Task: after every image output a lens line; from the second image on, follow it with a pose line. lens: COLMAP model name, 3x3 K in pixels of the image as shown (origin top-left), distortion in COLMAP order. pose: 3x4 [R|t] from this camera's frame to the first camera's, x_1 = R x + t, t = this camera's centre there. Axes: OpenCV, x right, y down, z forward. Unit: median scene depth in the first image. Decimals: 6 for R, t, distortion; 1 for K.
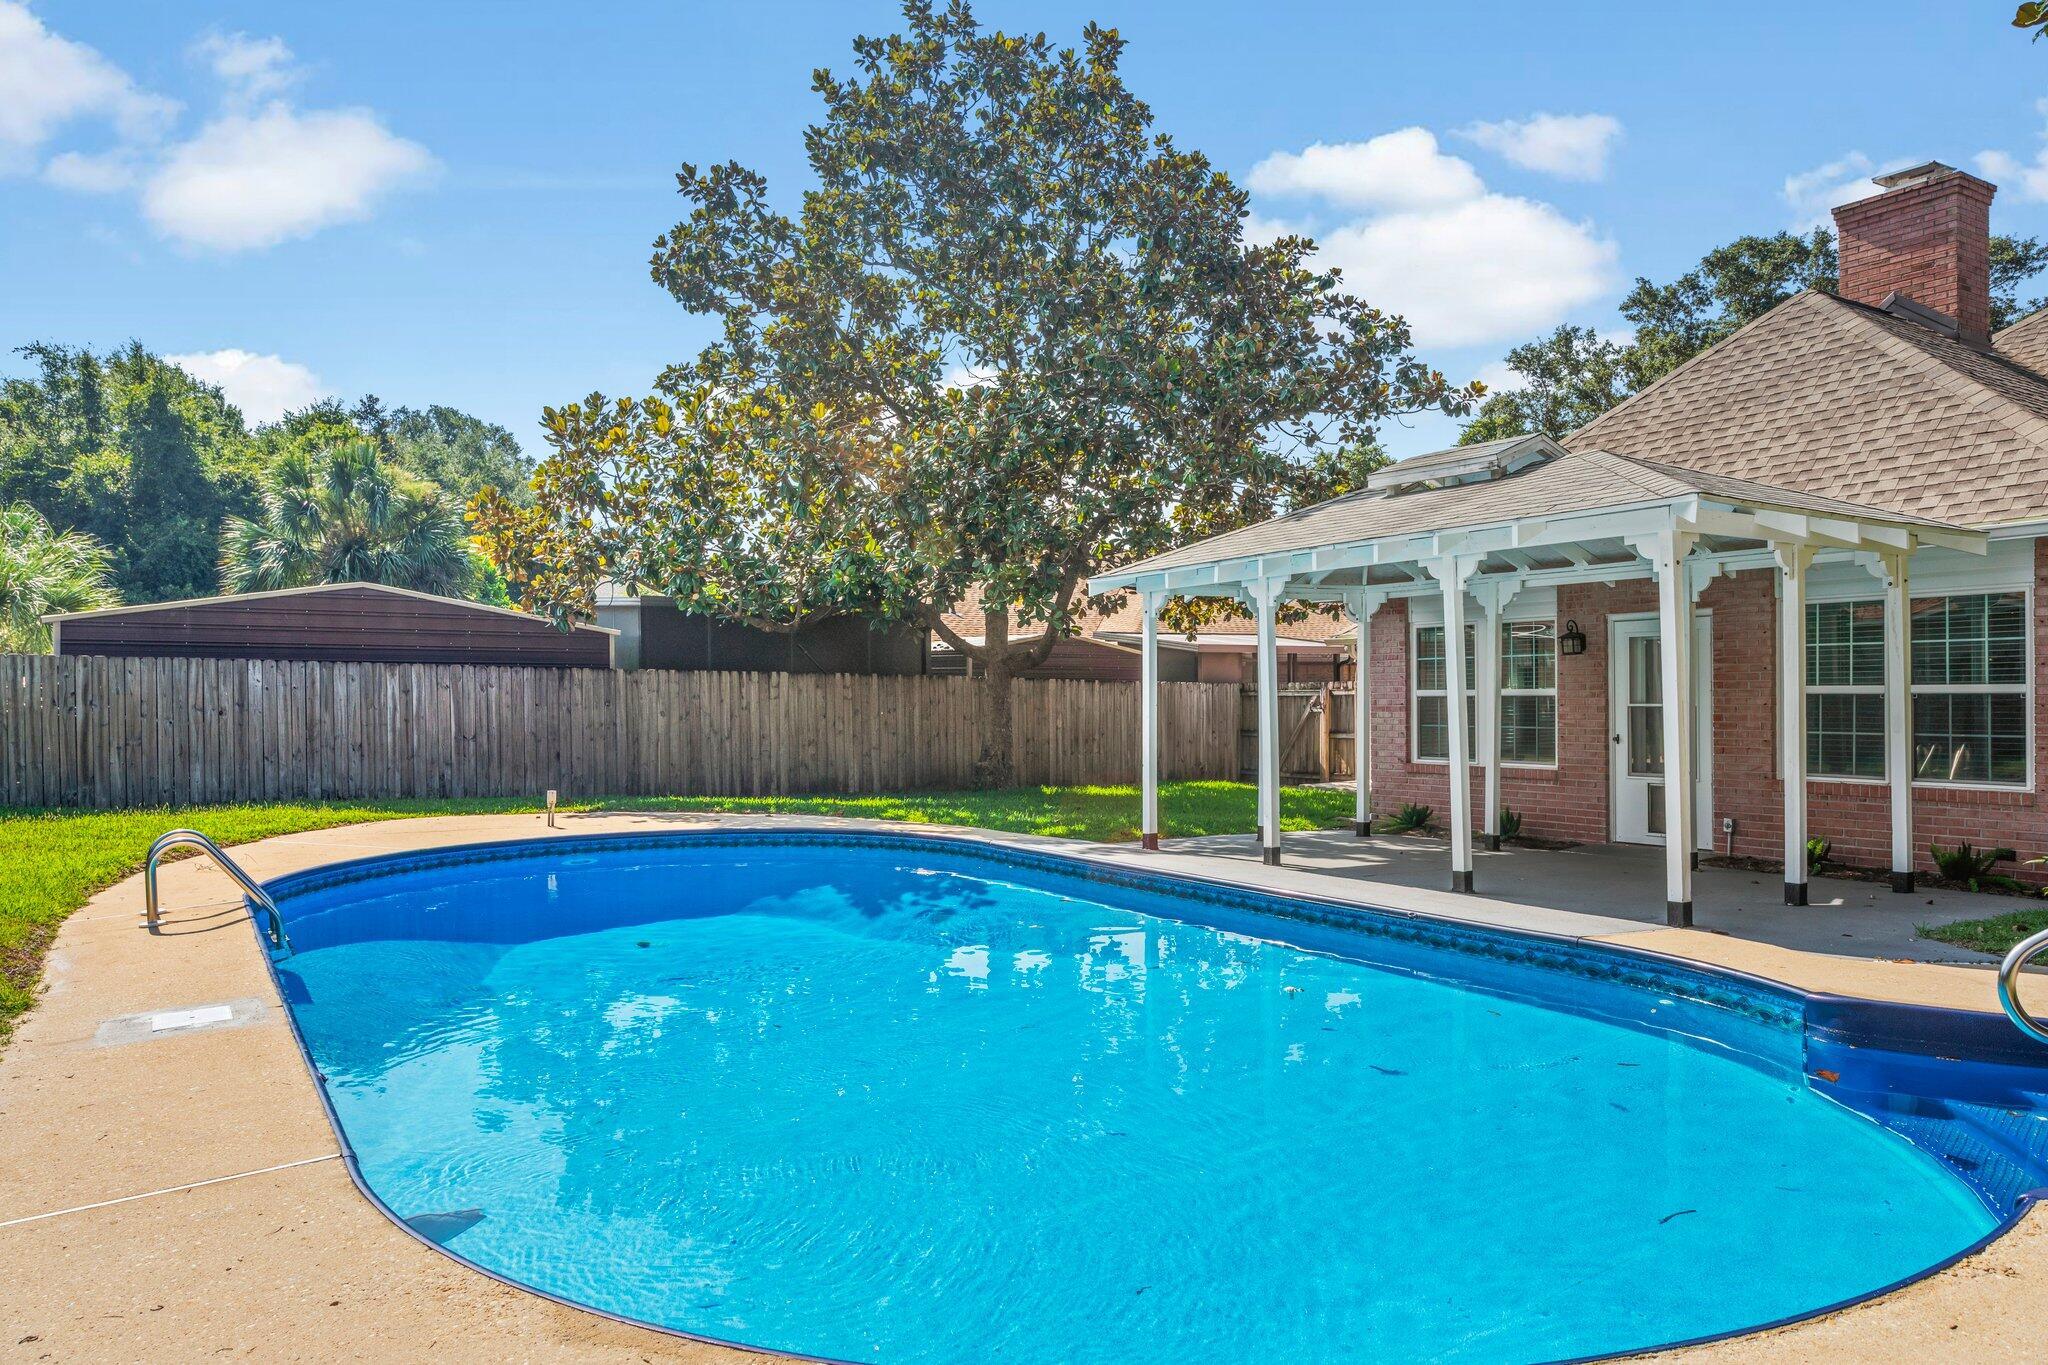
lens RADIAL K [[1346.6, 0, 1037.9], [0, 1346.6, 694.9], [0, 0, 1]] dist [0.004134, 0.001187]
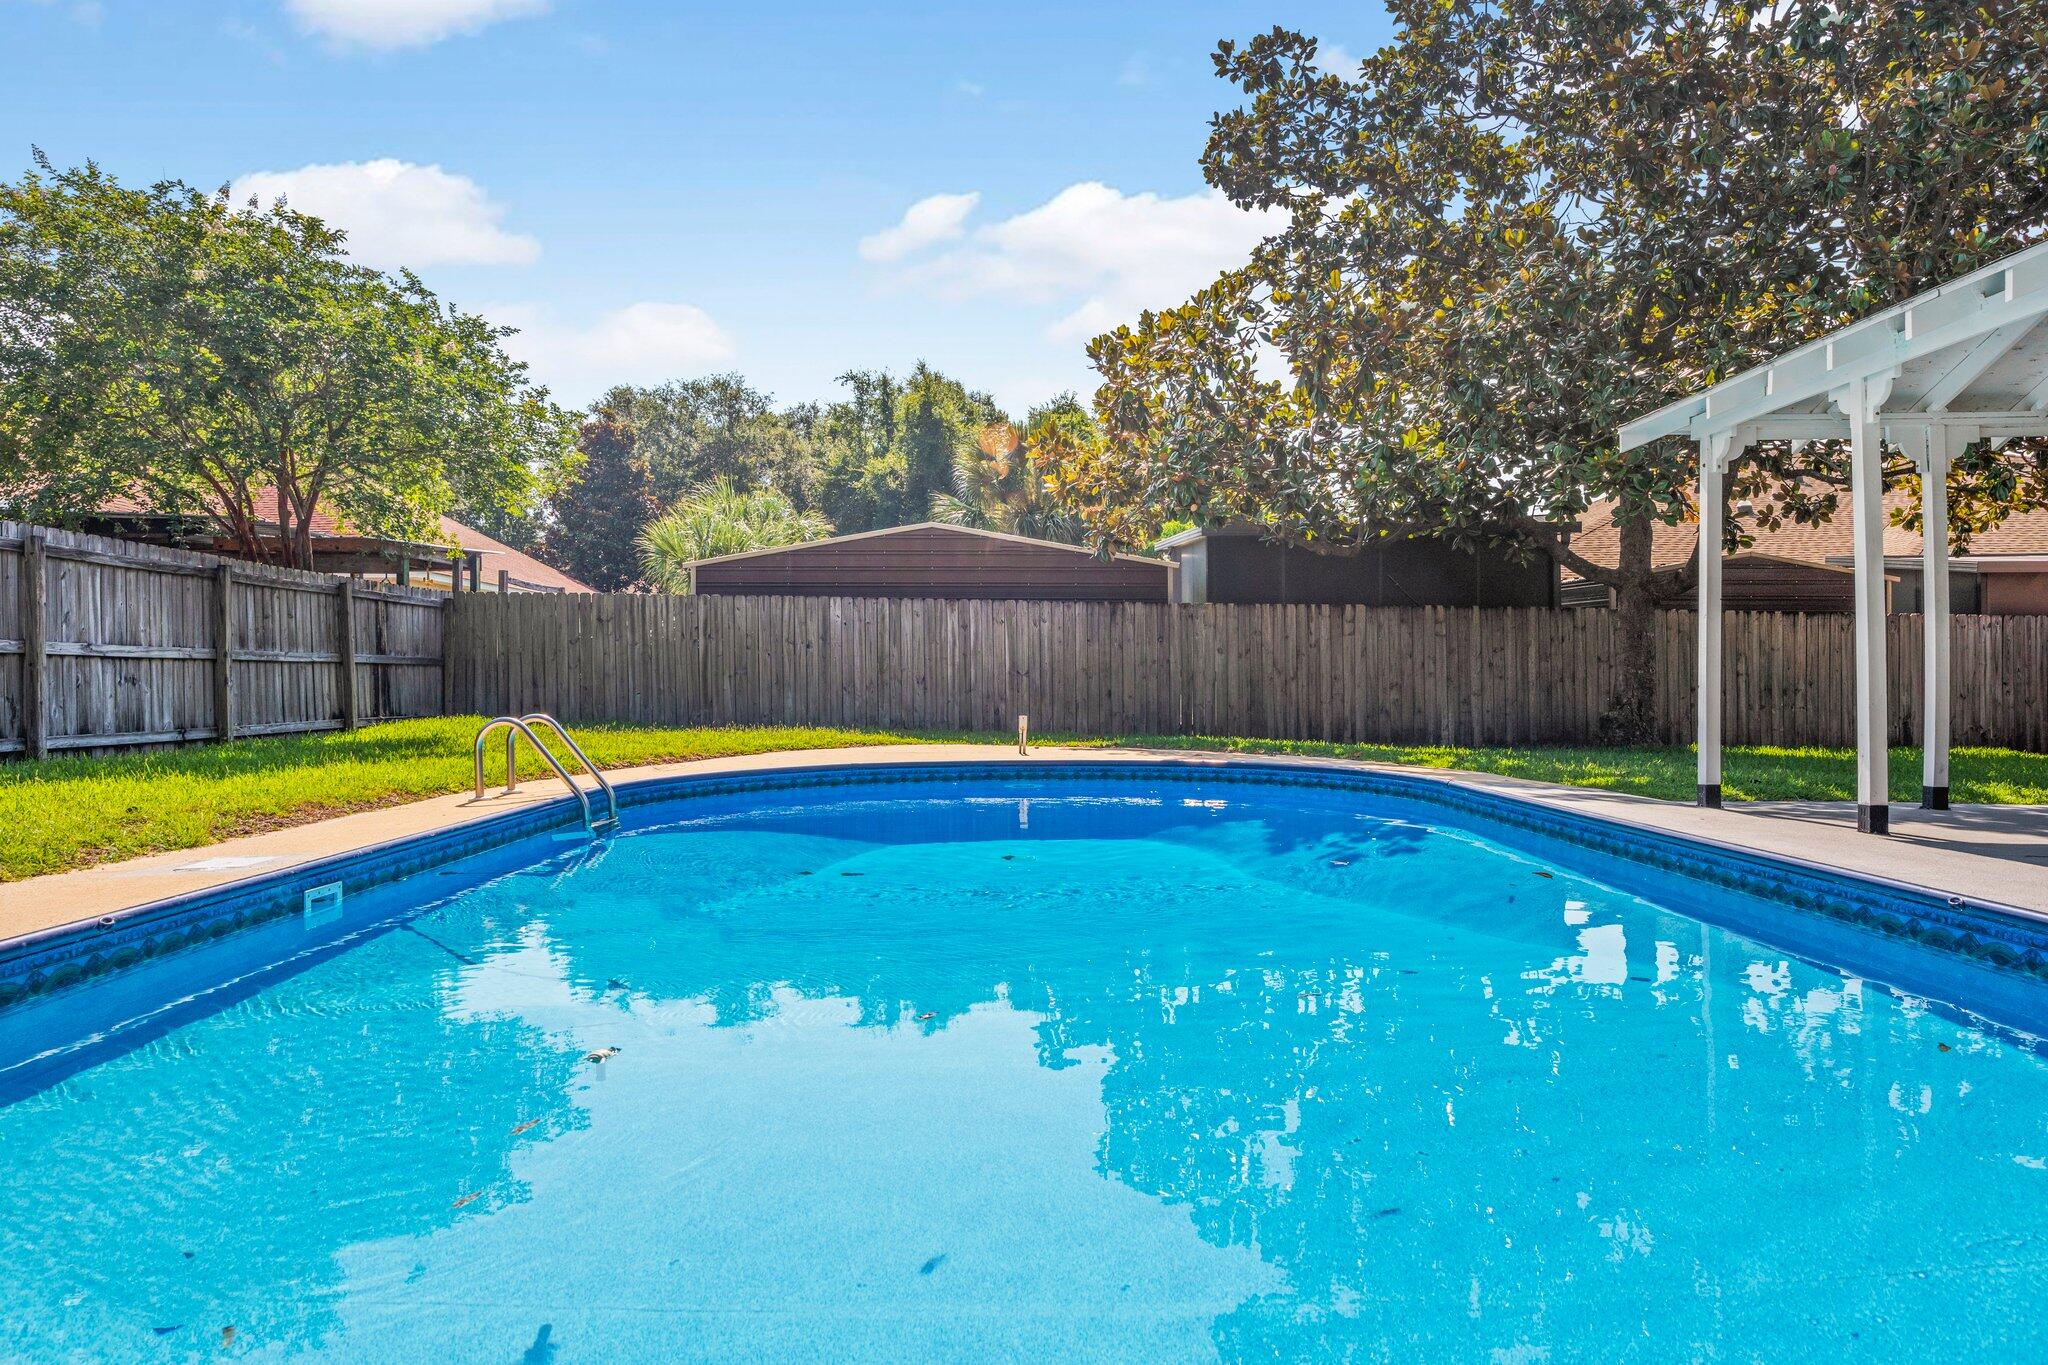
lens RADIAL K [[1346.6, 0, 1019.8], [0, 1346.6, 676.0], [0, 0, 1]] dist [0.004134, 0.001187]
pose [[0.838228, 0.000050, -0.545320, 0.110968], [-0.000404, 1.000000, -0.000529, 0.032080], [0.545320, 0.000664, 0.838228, 0.151816]]
